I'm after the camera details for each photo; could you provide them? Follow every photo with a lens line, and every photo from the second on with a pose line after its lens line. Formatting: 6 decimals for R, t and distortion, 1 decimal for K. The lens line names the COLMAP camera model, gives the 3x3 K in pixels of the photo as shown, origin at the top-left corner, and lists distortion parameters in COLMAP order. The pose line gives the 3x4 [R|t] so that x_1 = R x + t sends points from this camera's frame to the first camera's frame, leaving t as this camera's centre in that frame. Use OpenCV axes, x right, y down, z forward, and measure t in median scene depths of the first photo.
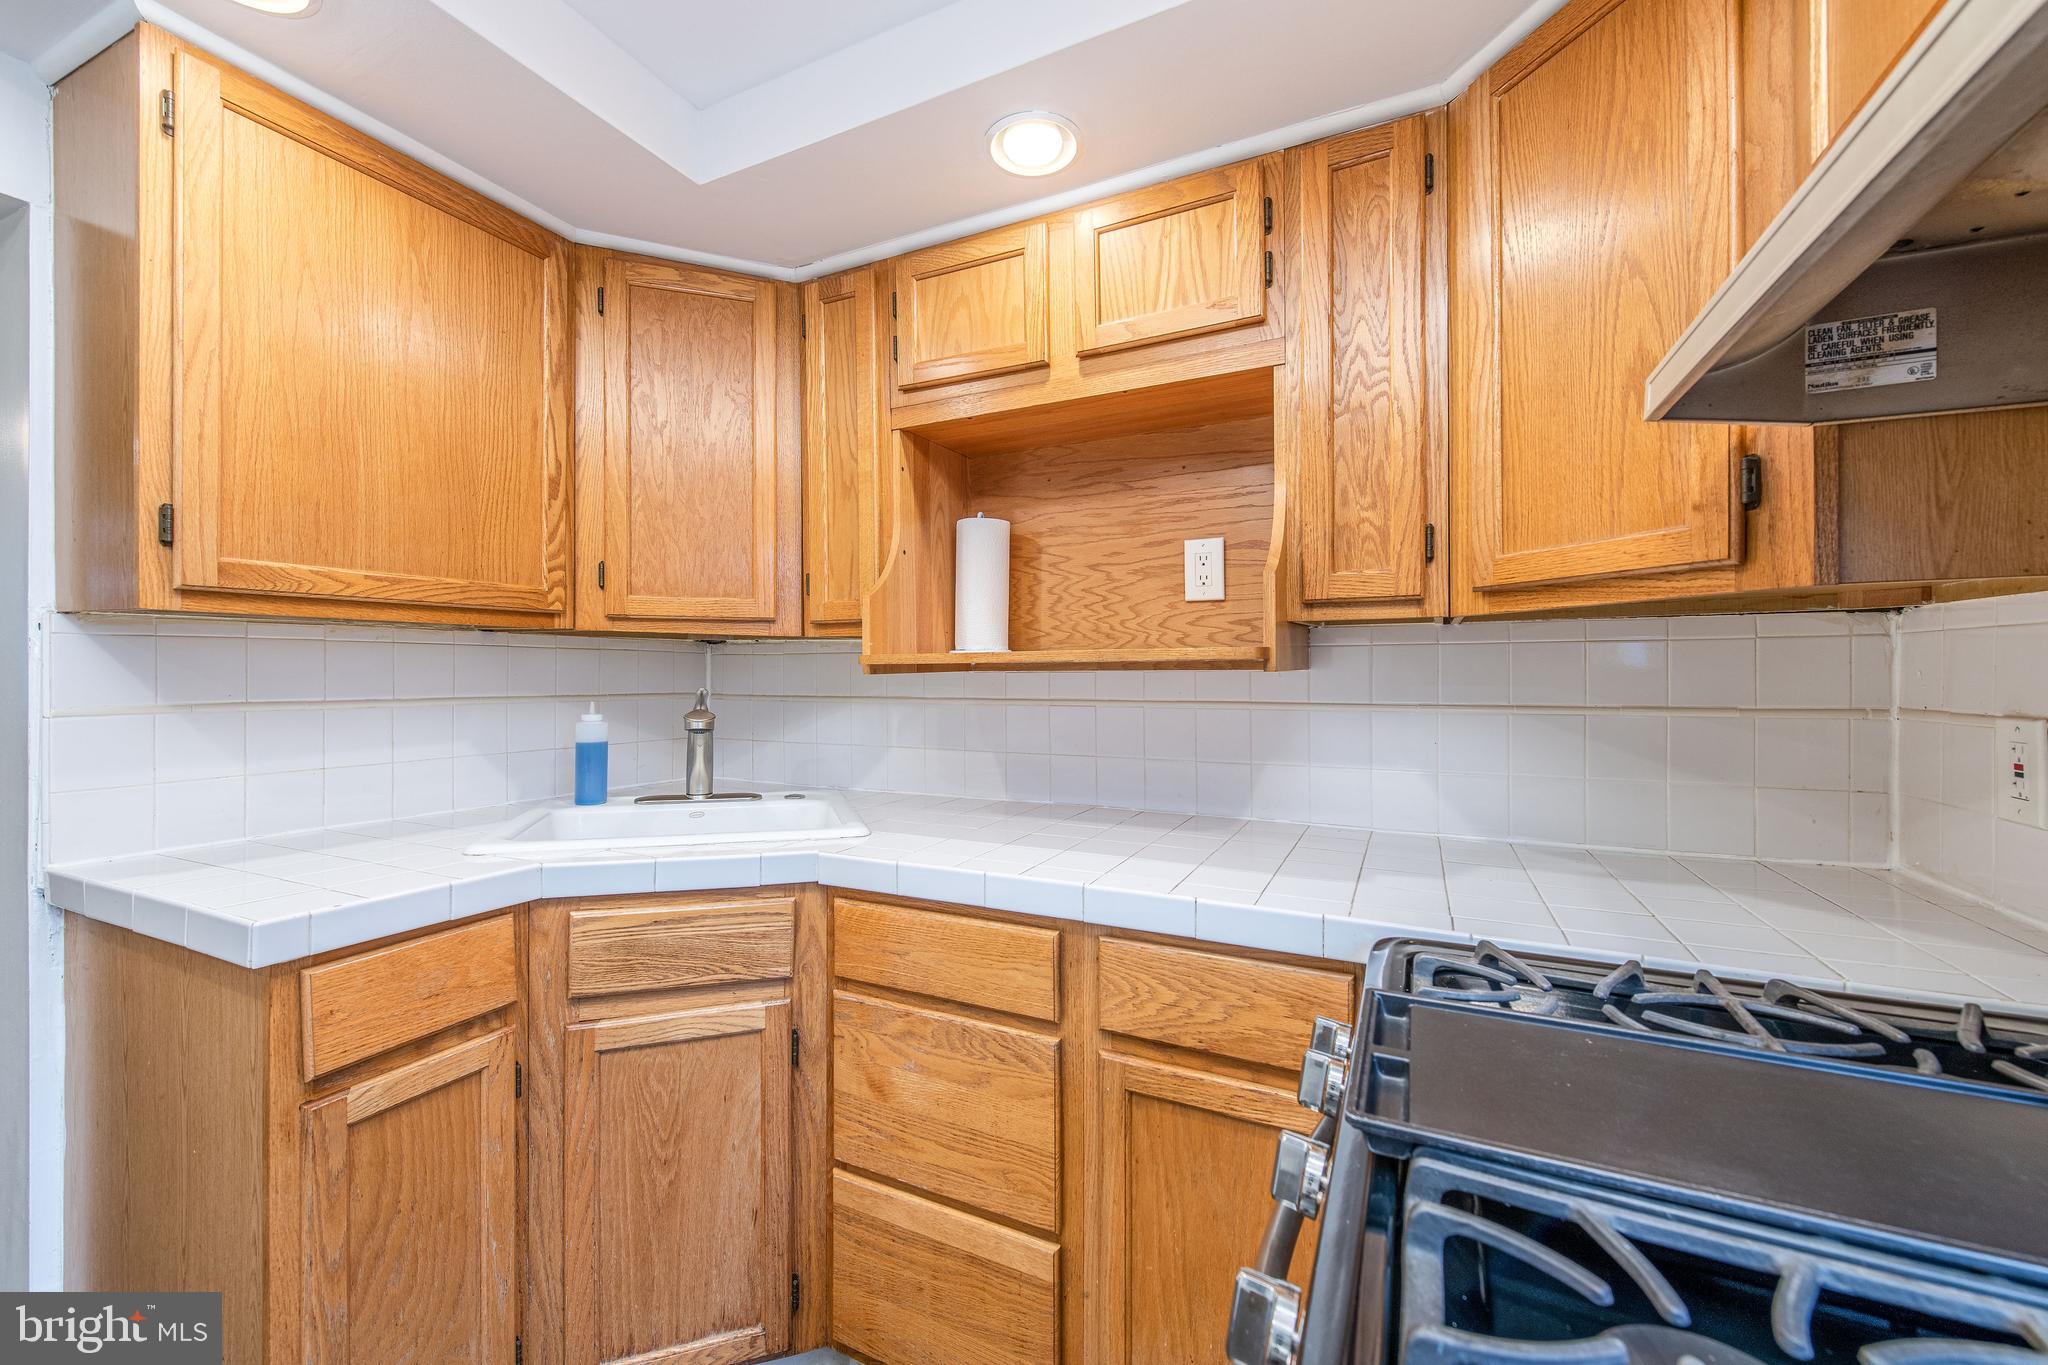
lens RADIAL K [[805.1, 0, 1018.9], [0, 805.1, 668.9], [0, 0, 1]] dist [0.001264, -0.000746]
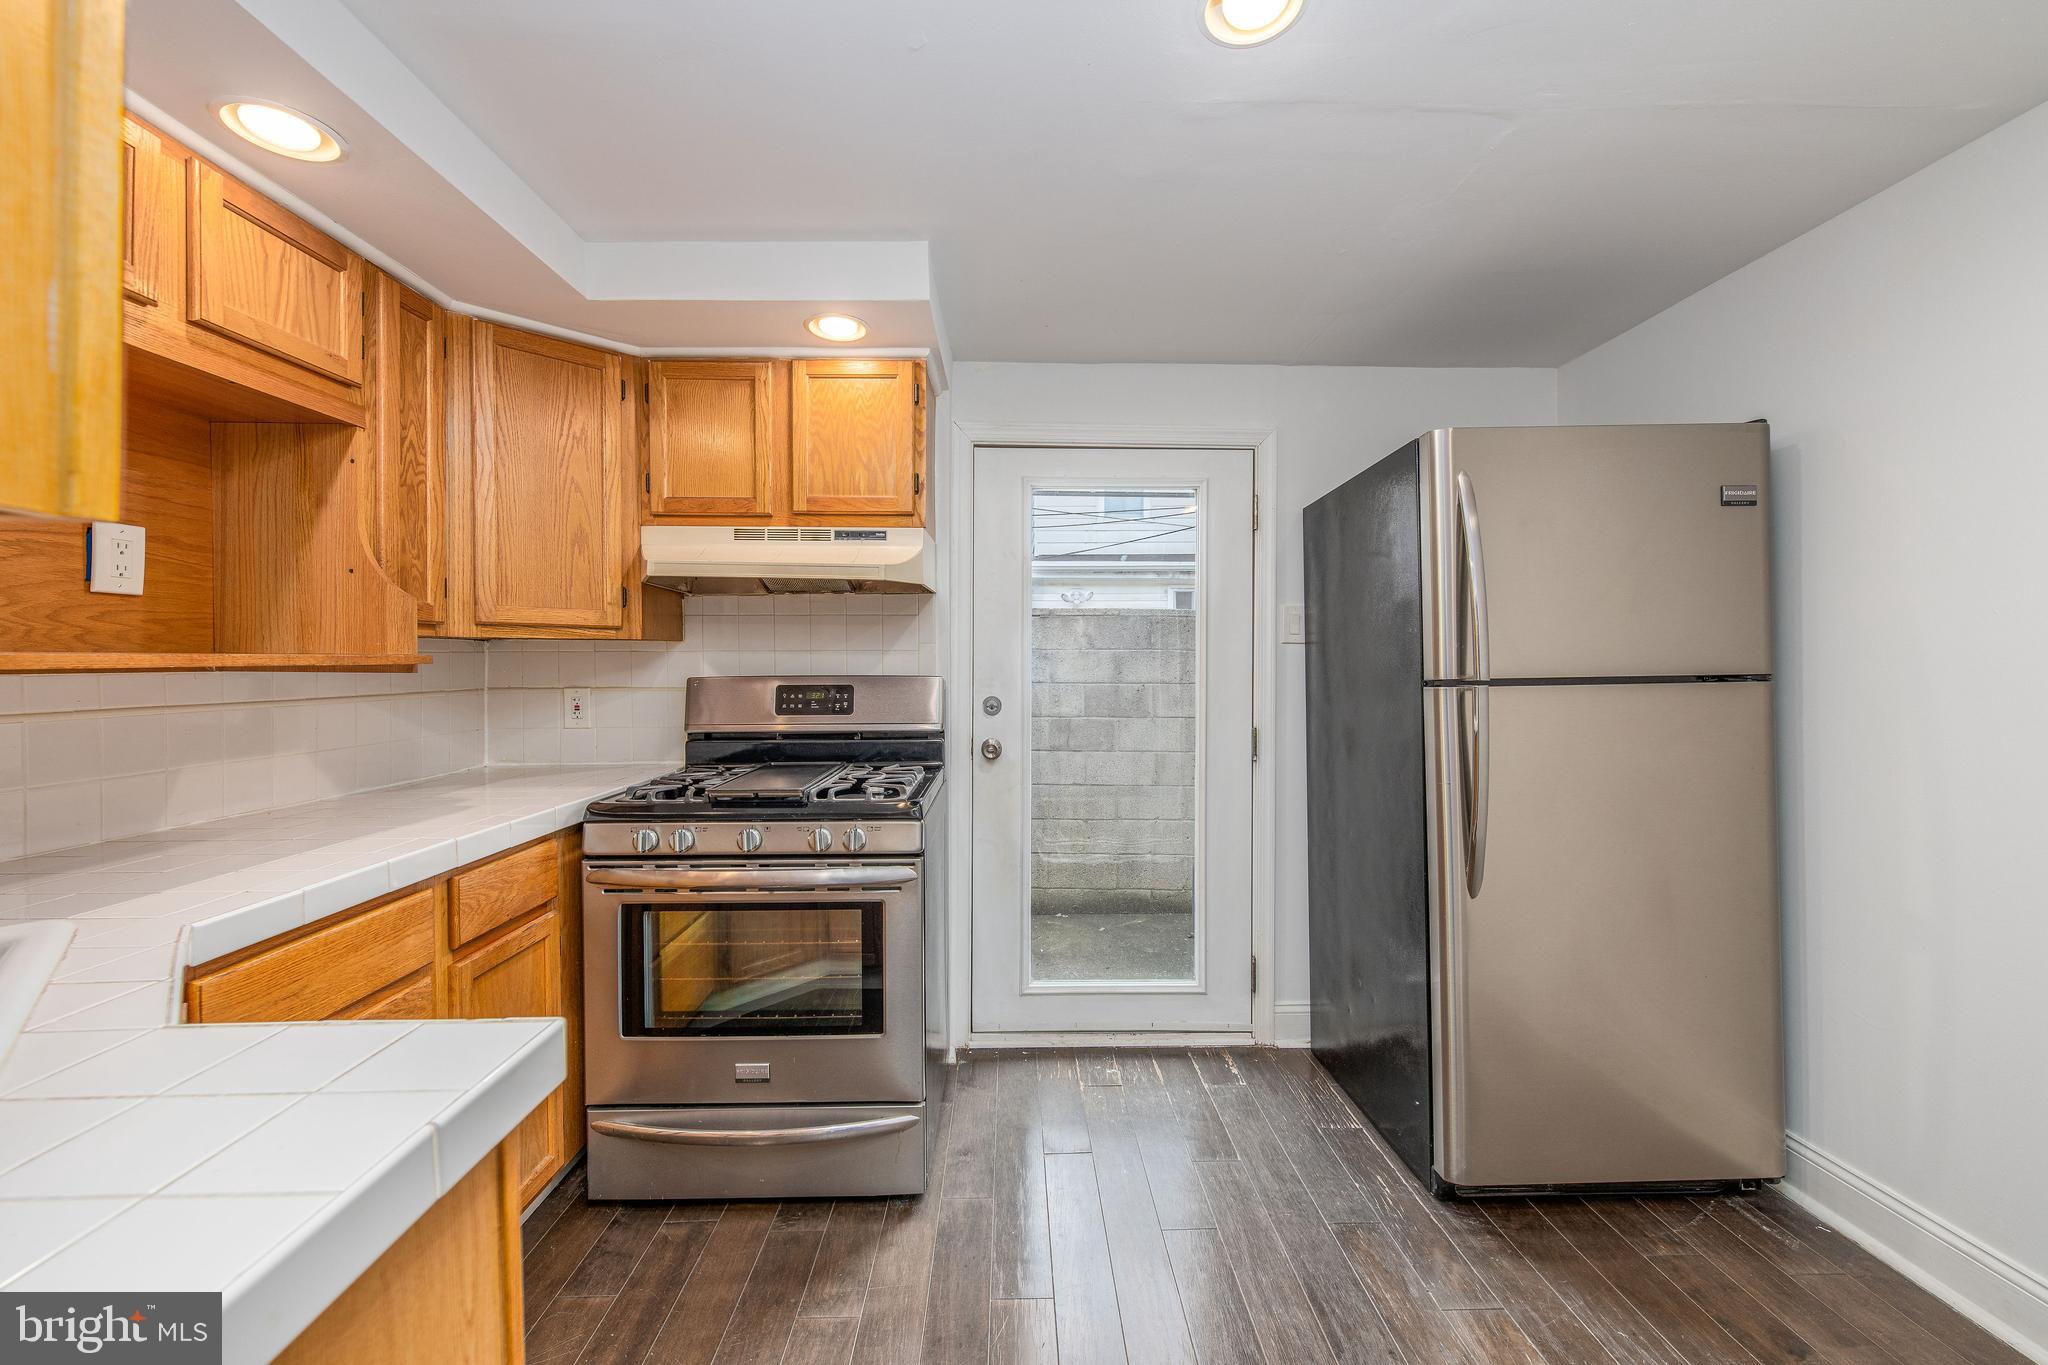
lens RADIAL K [[805.1, 0, 1010.2], [0, 805.1, 680.0], [0, 0, 1]] dist [0.001264, -0.000746]
pose [[-0.440385, -0.018110, 0.897626, -1.258232], [-0.000820, 0.999804, 0.019769, -0.012112], [-0.897809, 0.007969, -0.440314, 0.657888]]
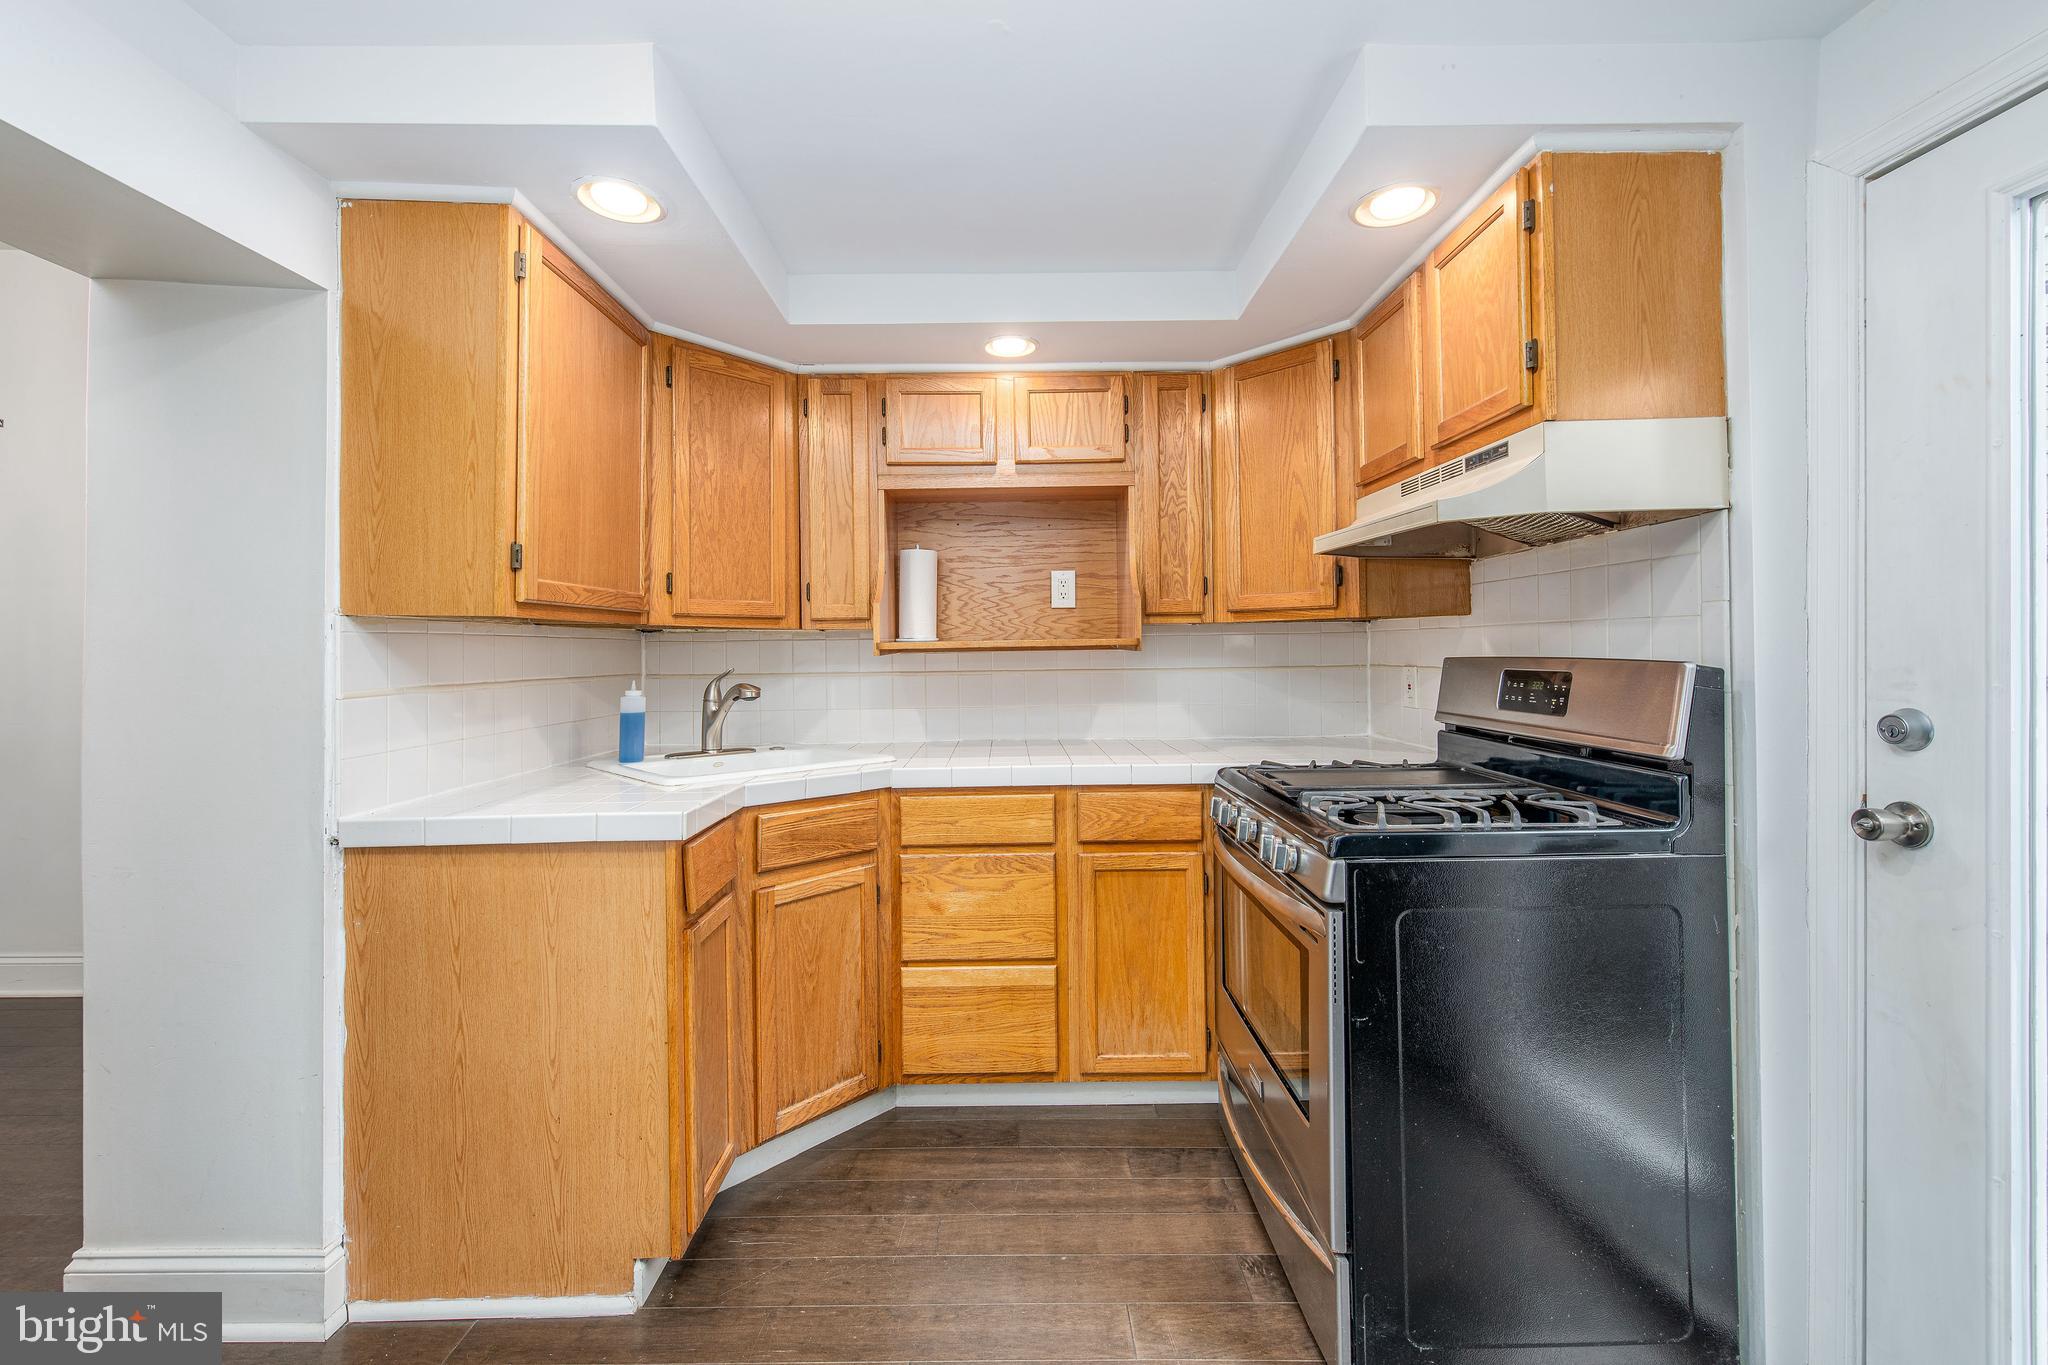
lens RADIAL K [[805.1, 0, 1018.9], [0, 805.1, 638.8], [0, 0, 1]] dist [0.001264, -0.000746]
pose [[0.894387, -0.004917, 0.447267, -0.745597], [0.009349, 0.999927, -0.007704, -0.013178], [-0.447196, 0.011072, 0.894367, -0.542141]]
